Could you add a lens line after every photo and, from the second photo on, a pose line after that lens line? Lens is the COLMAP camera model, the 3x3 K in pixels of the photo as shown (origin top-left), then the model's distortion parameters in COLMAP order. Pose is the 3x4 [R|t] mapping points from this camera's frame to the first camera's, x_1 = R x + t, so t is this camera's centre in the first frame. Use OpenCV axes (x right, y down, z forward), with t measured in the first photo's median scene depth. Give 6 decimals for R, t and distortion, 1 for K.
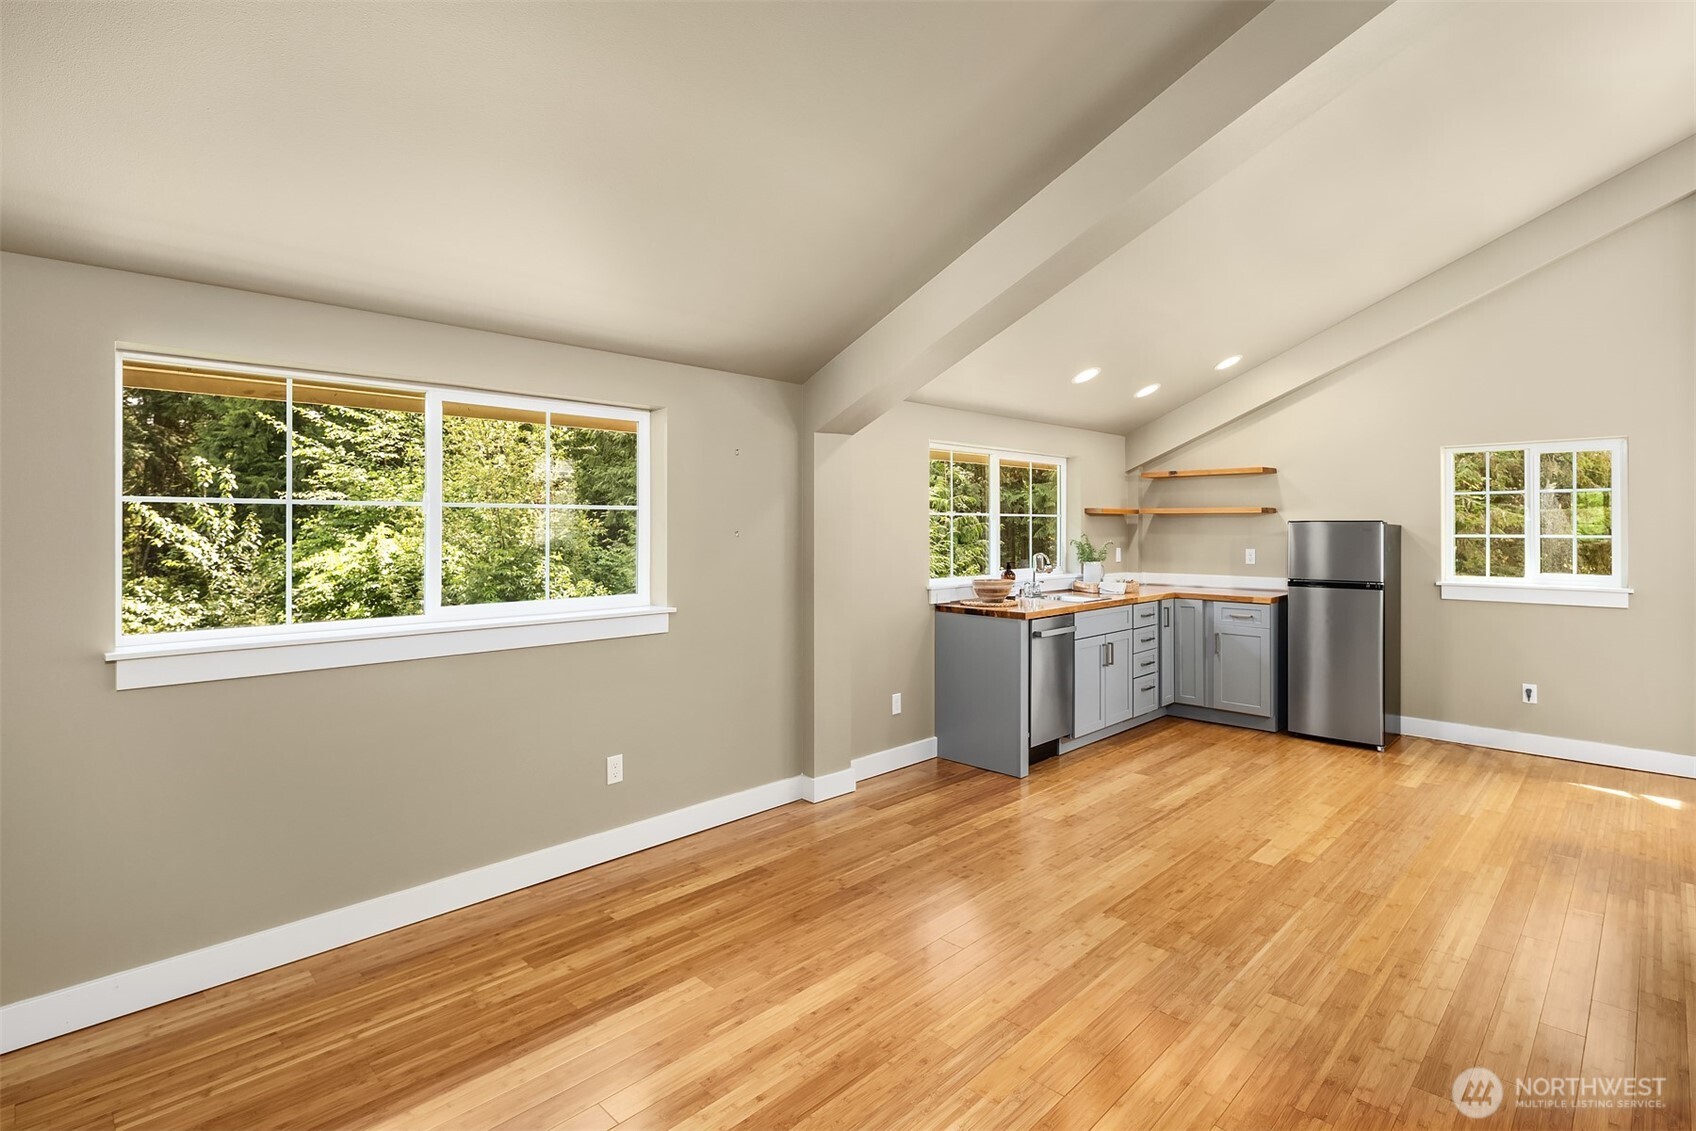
lens RADIAL K [[817.9, 0, 857.8], [0, 817.9, 526.9], [0, 0, 1]] dist [-0.000565, 0.000244]
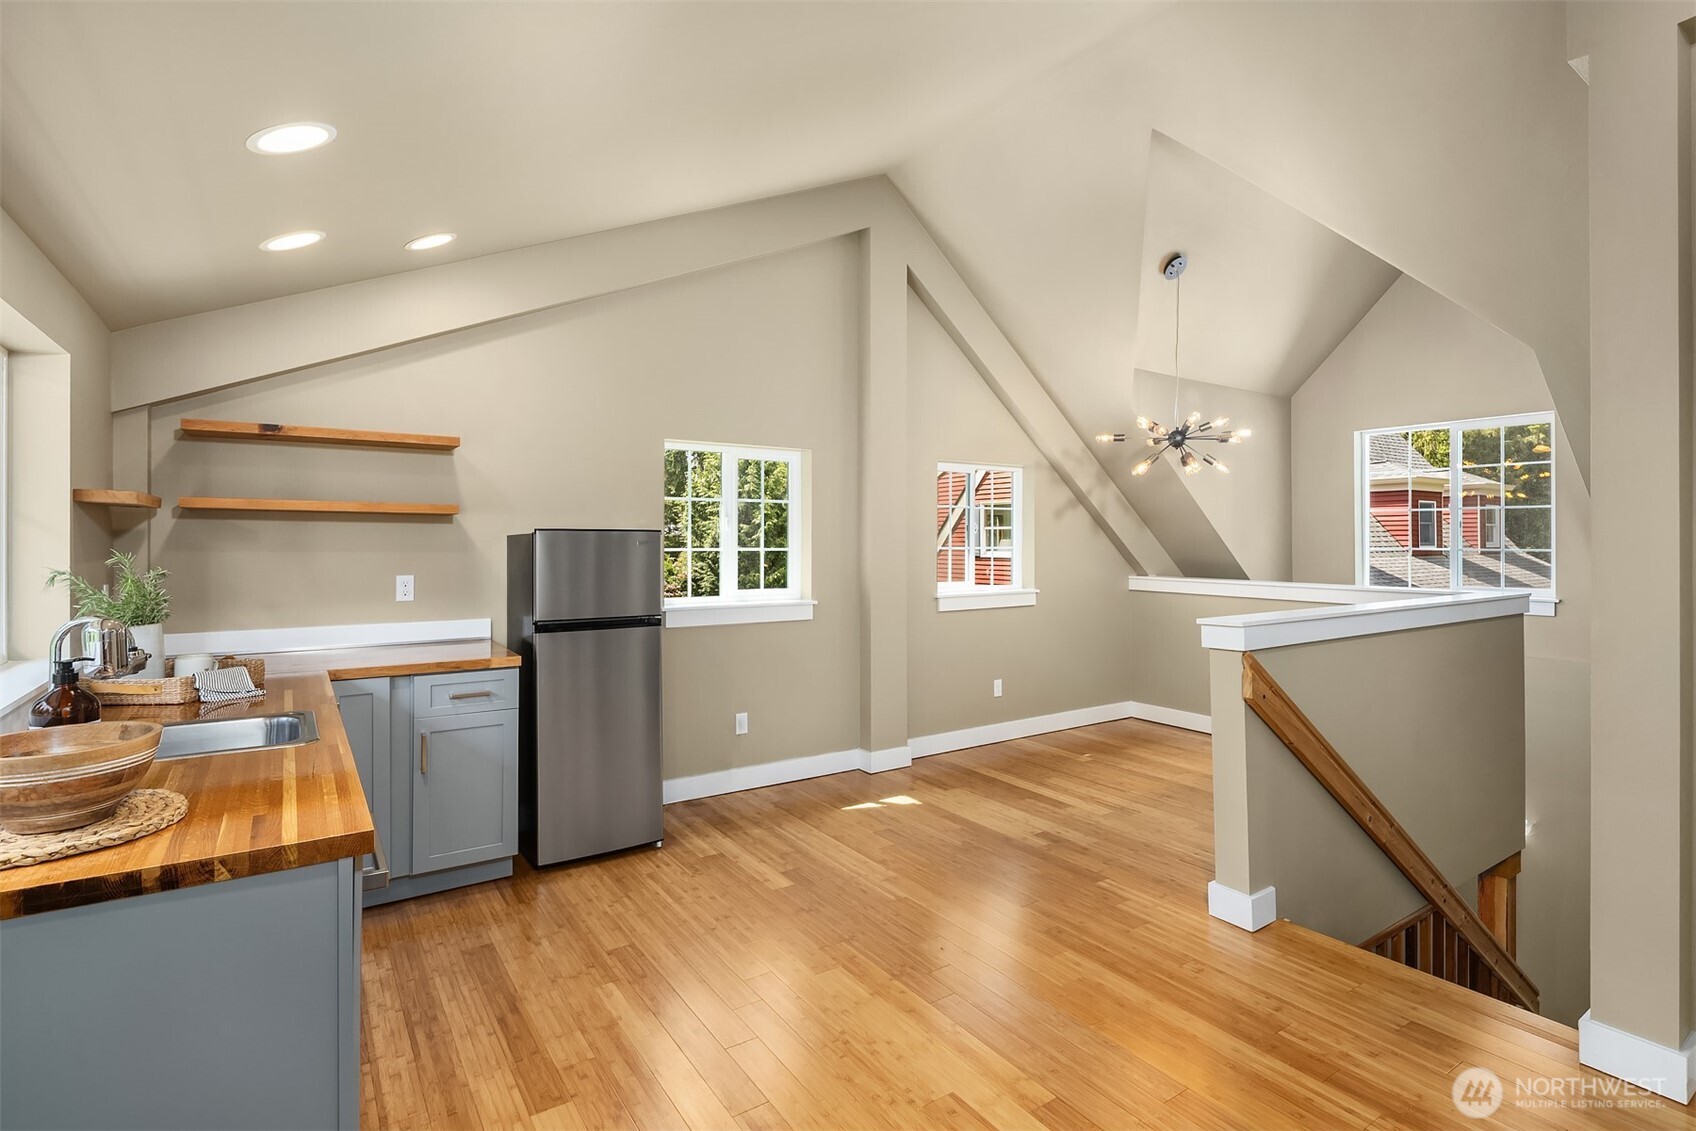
lens RADIAL K [[817.9, 0, 849.4], [0, 817.9, 548.6], [0, 0, 1]] dist [-0.000565, 0.000244]
pose [[0.190900, -0.005571, 0.981594, -0.036235], [-0.000562, 0.999983, 0.005784, 0.004825], [-0.981609, -0.001656, 0.190894, 0.645891]]
